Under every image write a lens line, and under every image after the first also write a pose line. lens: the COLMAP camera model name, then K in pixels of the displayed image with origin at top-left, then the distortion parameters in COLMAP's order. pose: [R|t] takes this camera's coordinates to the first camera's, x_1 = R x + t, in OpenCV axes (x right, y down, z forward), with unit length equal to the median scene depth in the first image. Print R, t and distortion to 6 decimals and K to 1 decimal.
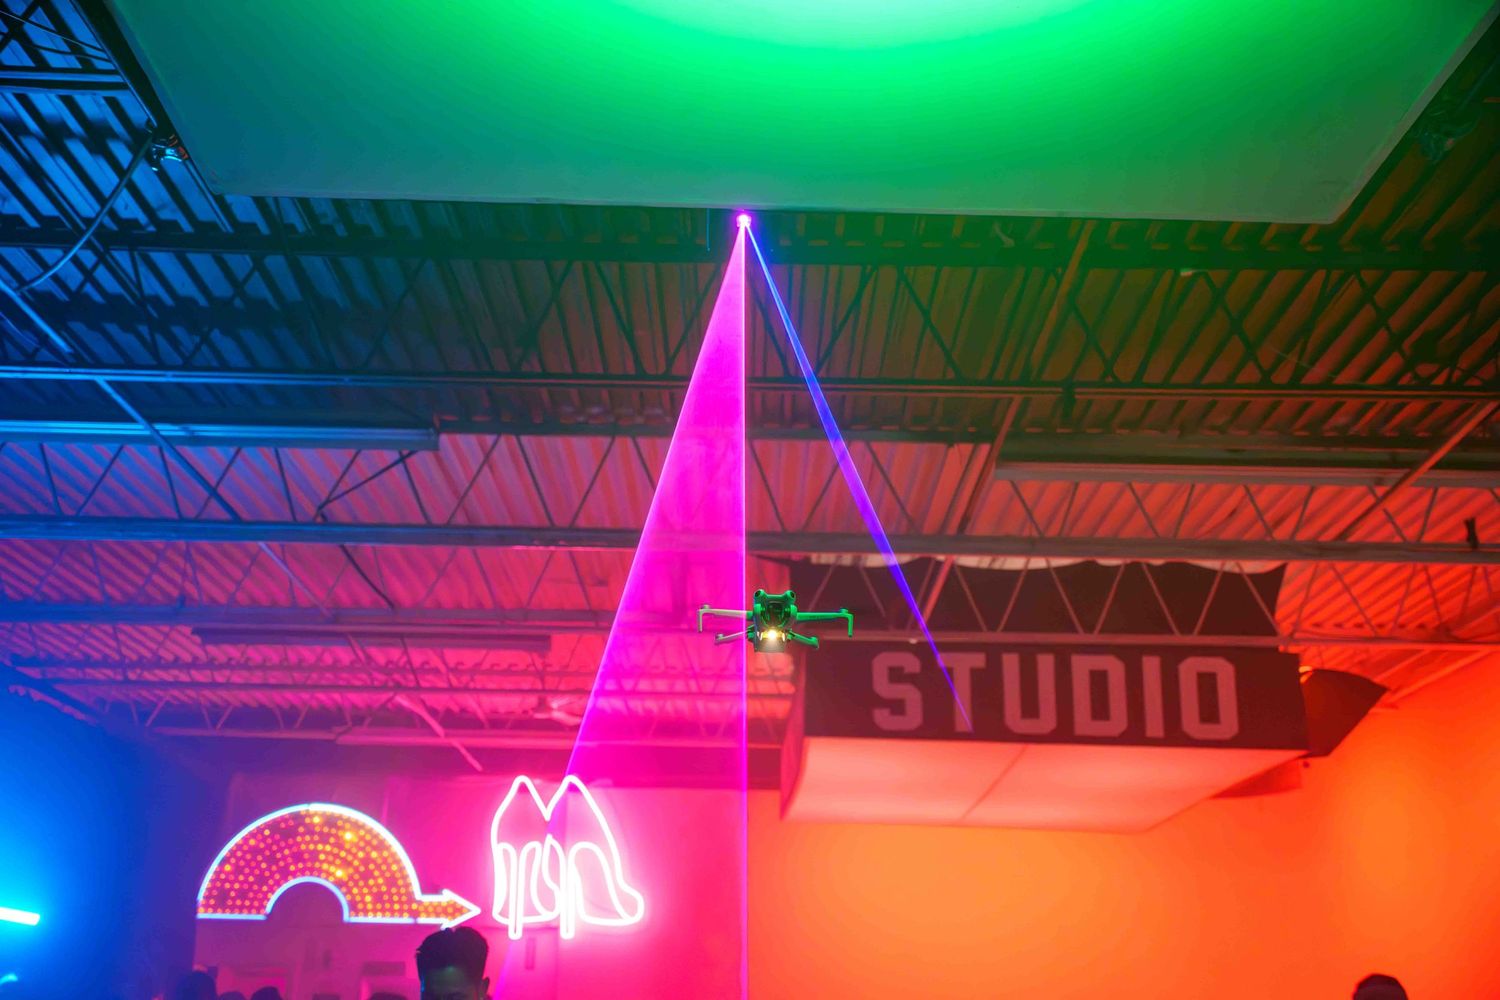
lens RADIAL K [[1505.8, 0, 759.0], [0, 1505.8, 508.1], [0, 0, 1]] dist [0.035612, 0.000000]
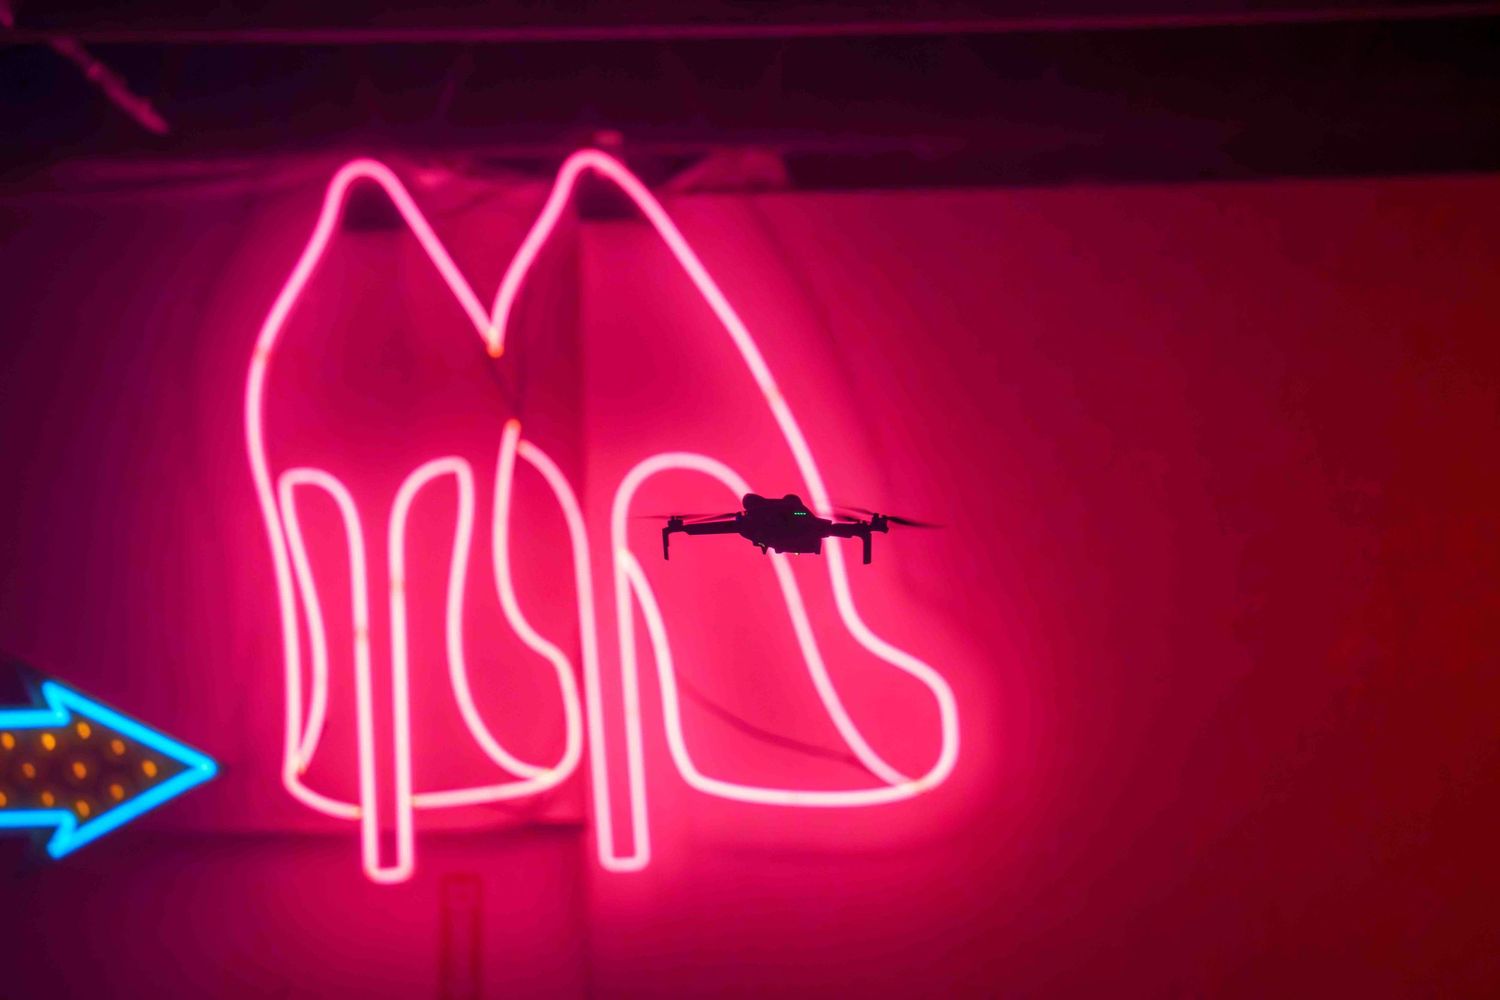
lens RADIAL K [[8657.4, 0, 747.1], [0, 8657.4, 505.3], [0, 0, 1]] dist [2.216885, 0.000000]
pose [[0.996089, -0.038602, -0.079481, -0.006215], [0.058321, 0.962971, 0.263222, -0.103198], [0.066377, -0.266828, 0.961456, -0.211994]]
